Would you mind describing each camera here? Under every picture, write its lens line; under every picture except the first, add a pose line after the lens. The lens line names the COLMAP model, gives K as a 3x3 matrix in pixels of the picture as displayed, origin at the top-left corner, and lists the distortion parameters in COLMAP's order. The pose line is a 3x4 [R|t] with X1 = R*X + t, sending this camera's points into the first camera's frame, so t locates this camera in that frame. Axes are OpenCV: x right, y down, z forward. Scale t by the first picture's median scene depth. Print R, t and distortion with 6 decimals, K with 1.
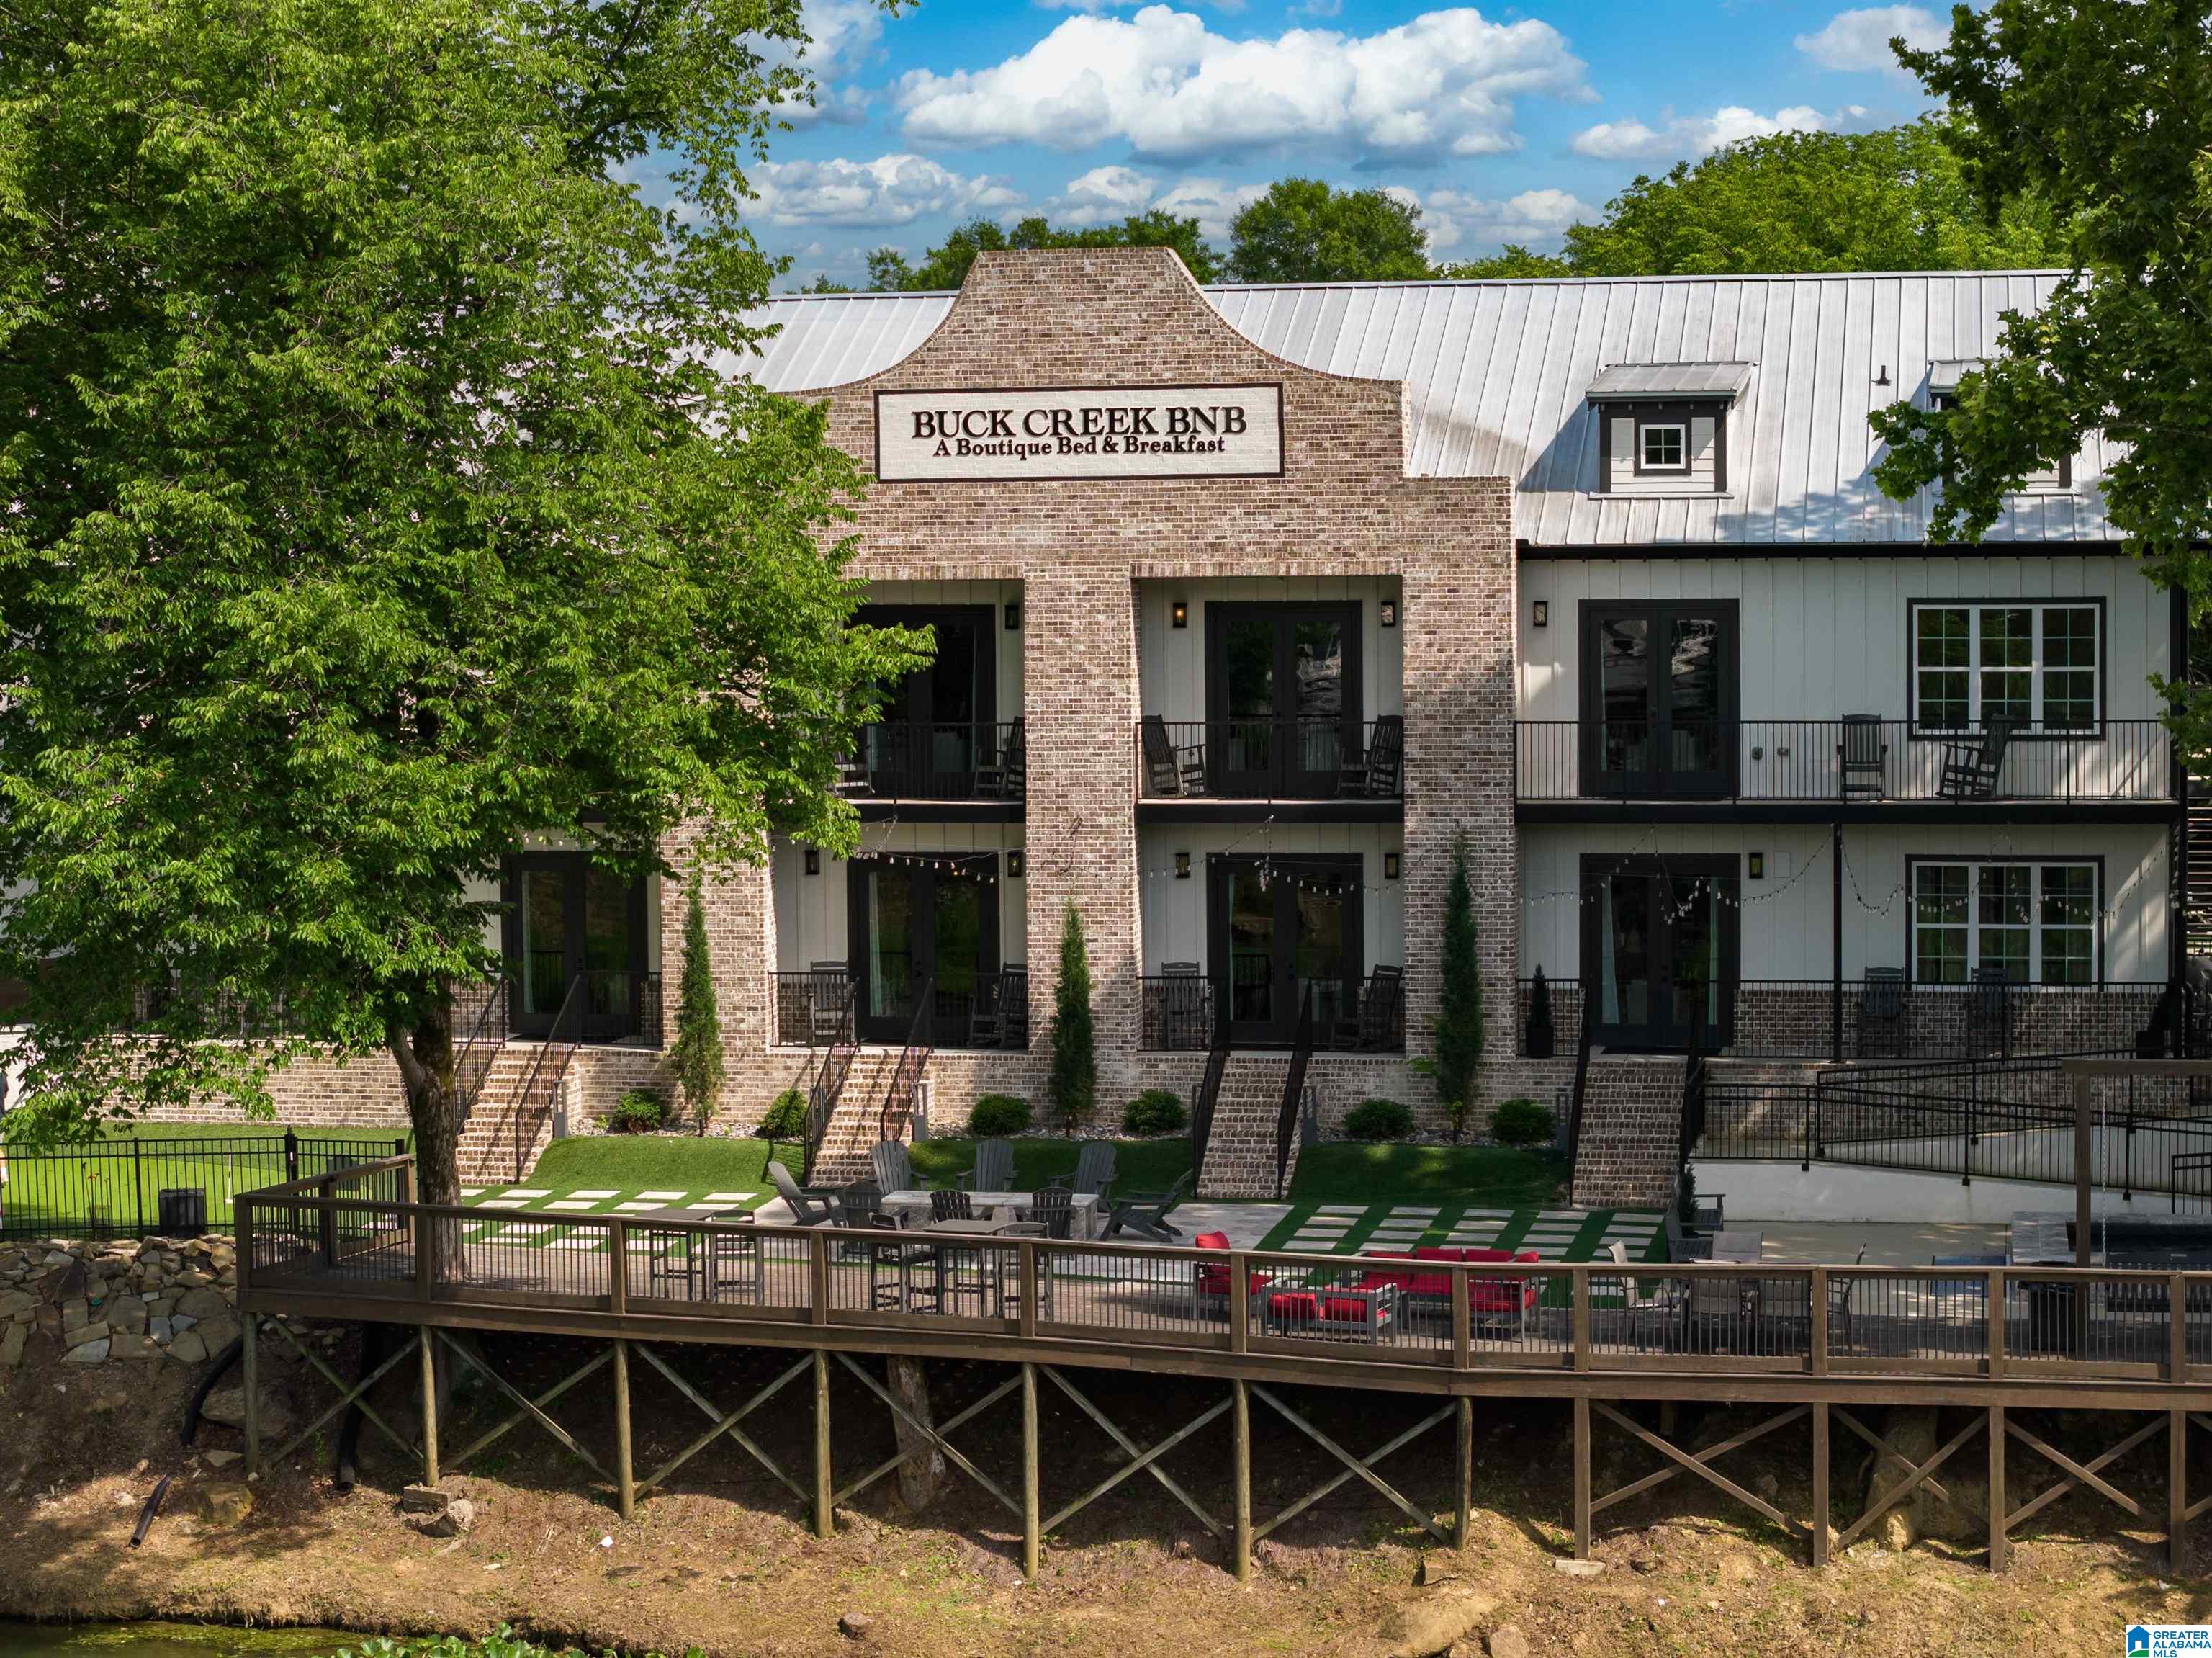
lens RADIAL K [[4406.7, 0, 1107.8], [0, 4406.7, 839.2], [0, 0, 1]] dist [-0.131392, 0.000000]
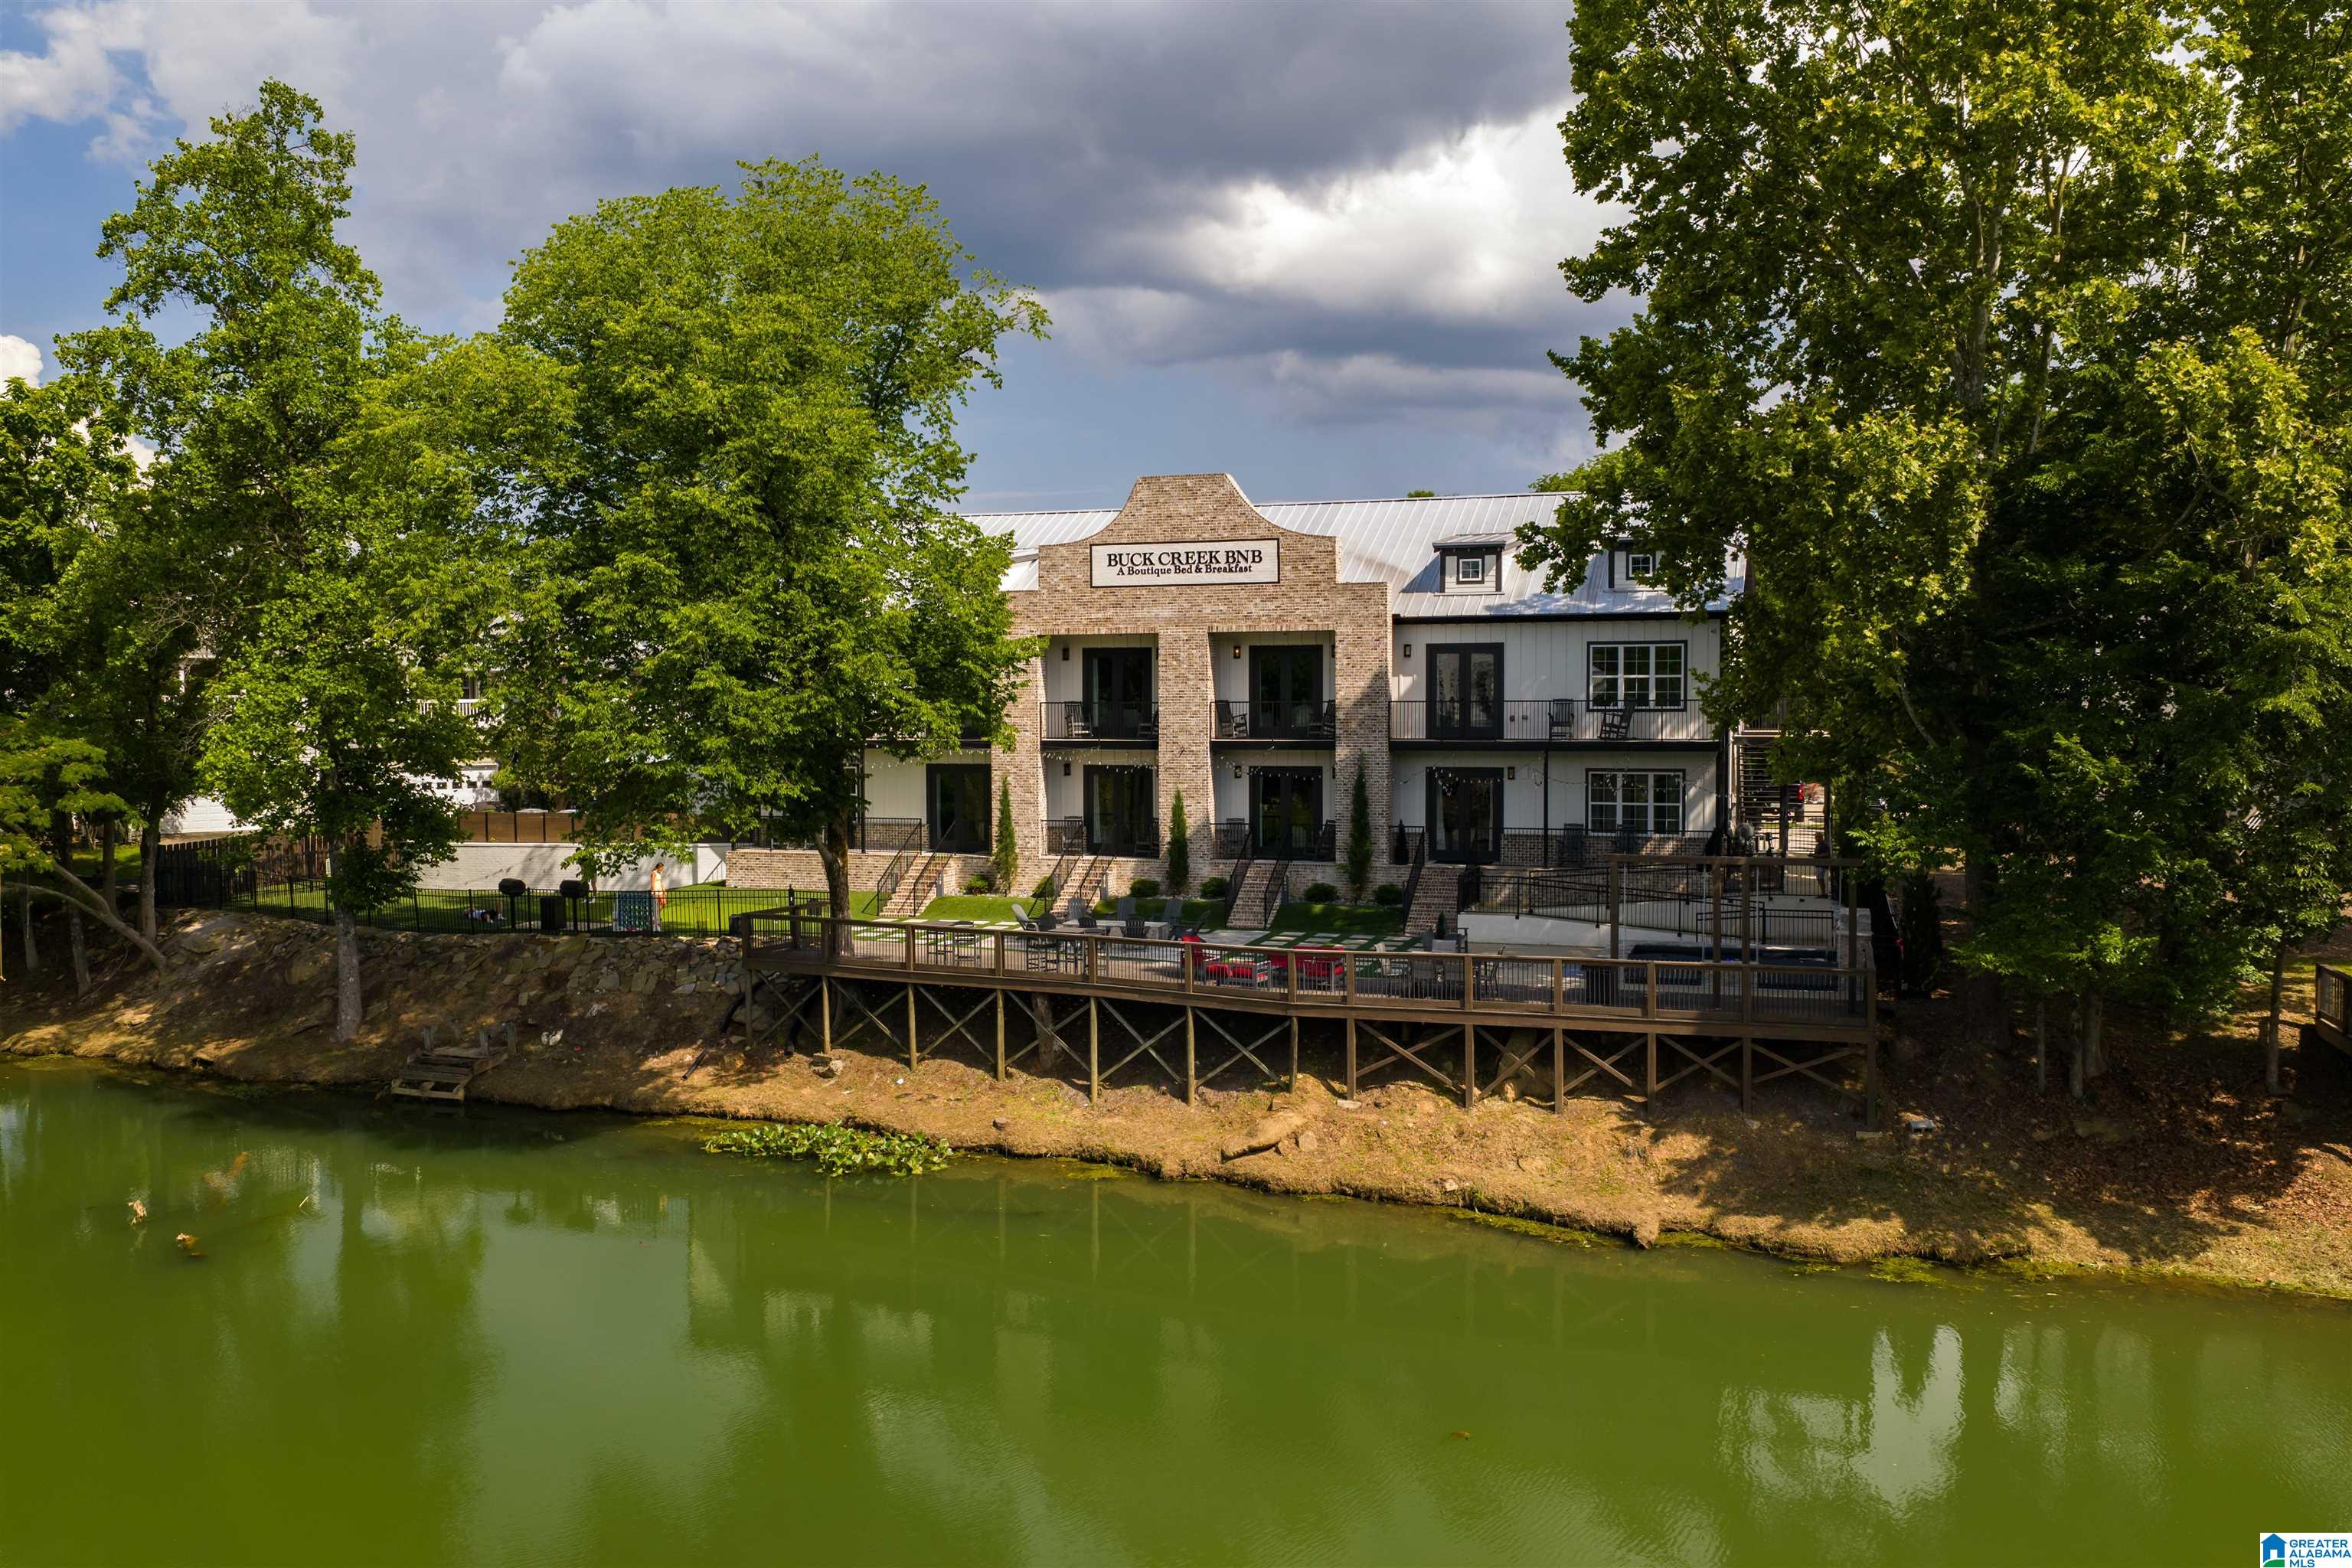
lens RADIAL K [[1930.9, 0, 1181.7], [0, 1930.9, 787.3], [0, 0, 1]] dist [0.037926, -0.068772]
pose [[0.992894, 0.010270, -0.118558, 0.103241], [-0.011763, 0.999860, -0.011898, 0.025500], [0.118420, 0.013208, 0.992876, 0.089193]]
